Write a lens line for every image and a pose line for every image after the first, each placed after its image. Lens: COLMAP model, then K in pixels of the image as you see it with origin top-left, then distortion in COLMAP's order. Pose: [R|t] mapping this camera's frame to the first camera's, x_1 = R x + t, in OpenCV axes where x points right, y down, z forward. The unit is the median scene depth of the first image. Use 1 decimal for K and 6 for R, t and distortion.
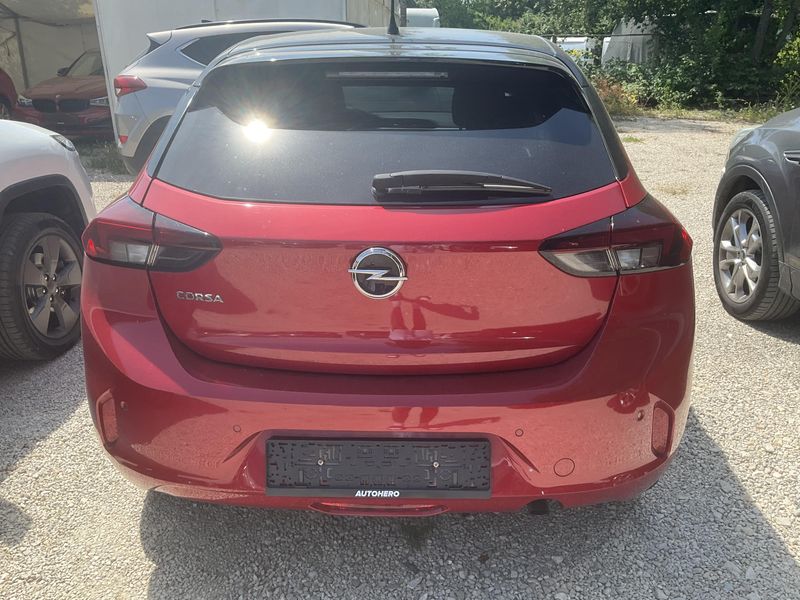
lens RADIAL K [[679.6, 0, 402.3], [0, 679.6, 302.4], [0, 0, 1]] dist [0.050027, -0.099627]
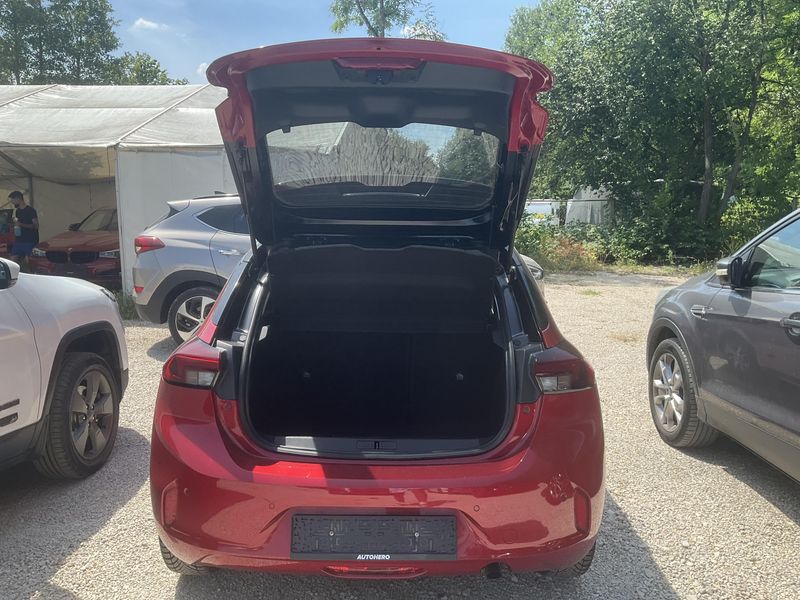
lens RADIAL K [[679.6, 0, 402.3], [0, 679.6, 302.4], [0, 0, 1]] dist [0.050027, -0.099627]
pose [[0.999489, 0.008917, 0.030712, -0.011459], [-0.002249, 0.977562, -0.210634, 0.032338], [-0.031901, 0.210457, 0.977082, -0.193804]]
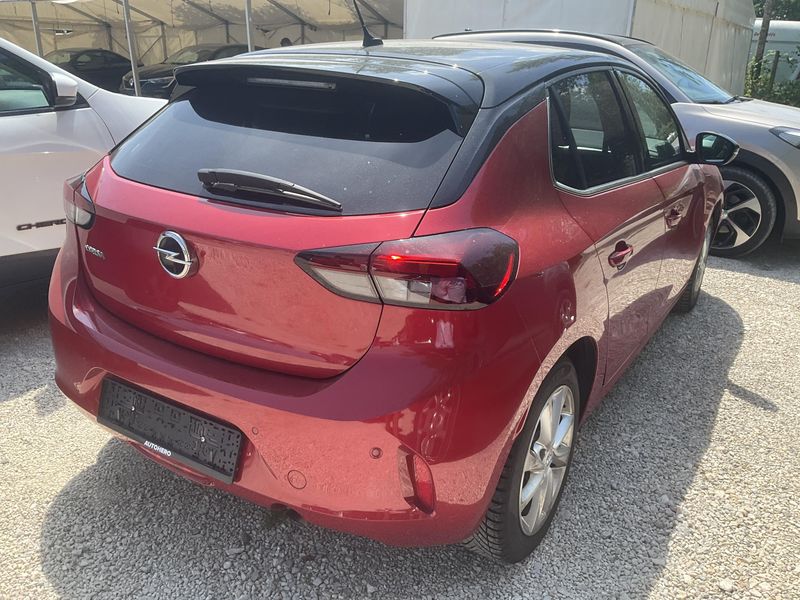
lens RADIAL K [[679.6, 0, 402.3], [0, 679.6, 302.4], [0, 0, 1]] dist [0.050027, -0.099627]
pose [[0.862637, 0.209593, -0.460358, 0.351135], [-0.214335, 0.975829, 0.042648, -0.040276], [0.458169, 0.061881, 0.886709, 0.075209]]
